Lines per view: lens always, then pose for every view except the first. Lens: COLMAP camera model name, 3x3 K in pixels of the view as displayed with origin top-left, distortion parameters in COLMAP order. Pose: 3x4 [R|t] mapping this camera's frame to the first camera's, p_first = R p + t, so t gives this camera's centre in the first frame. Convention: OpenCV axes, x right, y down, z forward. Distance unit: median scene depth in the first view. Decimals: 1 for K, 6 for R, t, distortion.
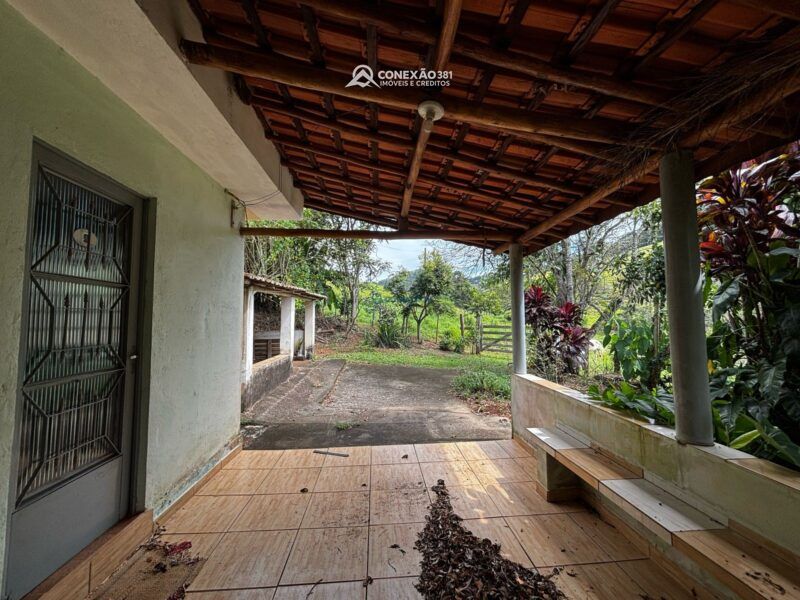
lens RADIAL K [[325.2, 0, 399.1], [0, 325.2, 299.9], [0, 0, 1]] dist [0.007205, -0.001854]
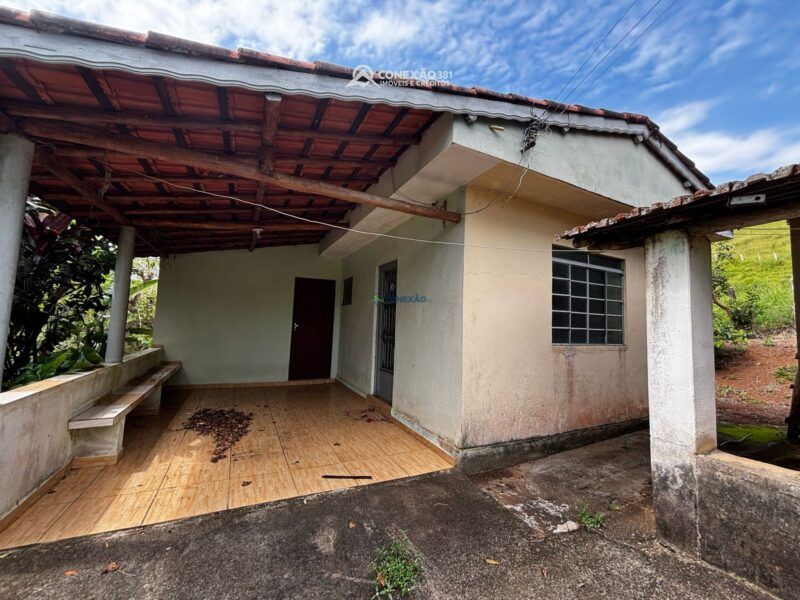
lens RADIAL K [[325.2, 0, 400.1], [0, 325.2, 299.5], [0, 0, 1]] dist [0.007205, -0.001854]
pose [[-0.925124, -0.054301, -0.375762, -0.004092], [-0.005319, 0.991476, -0.130183, 0.153432], [0.379628, -0.118437, -0.917527, 1.997200]]
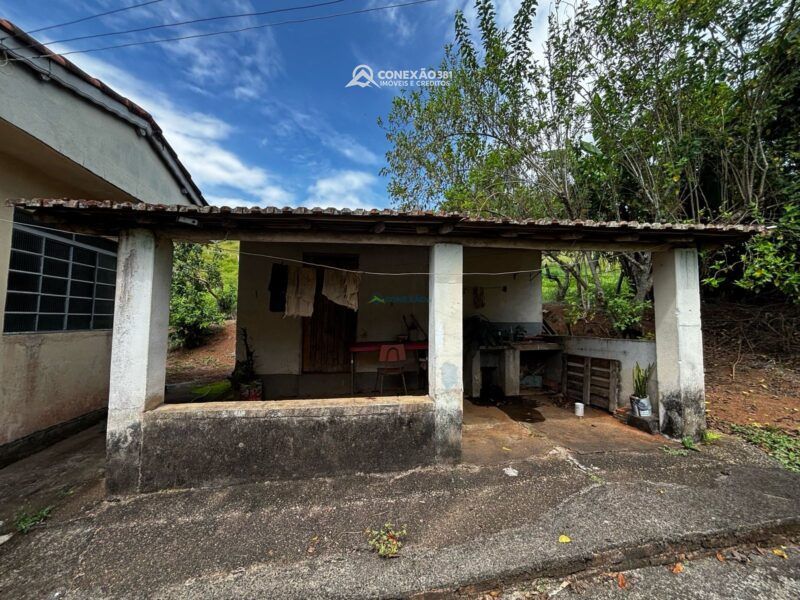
lens RADIAL K [[325.2, 0, 401.1], [0, 325.2, 299.1], [0, 0, 1]] dist [0.007205, -0.001854]
pose [[0.085342, -0.057870, -0.994670, 0.062744], [0.049514, 0.997325, -0.053776, 0.165524], [0.995121, -0.044661, 0.087979, 2.150562]]
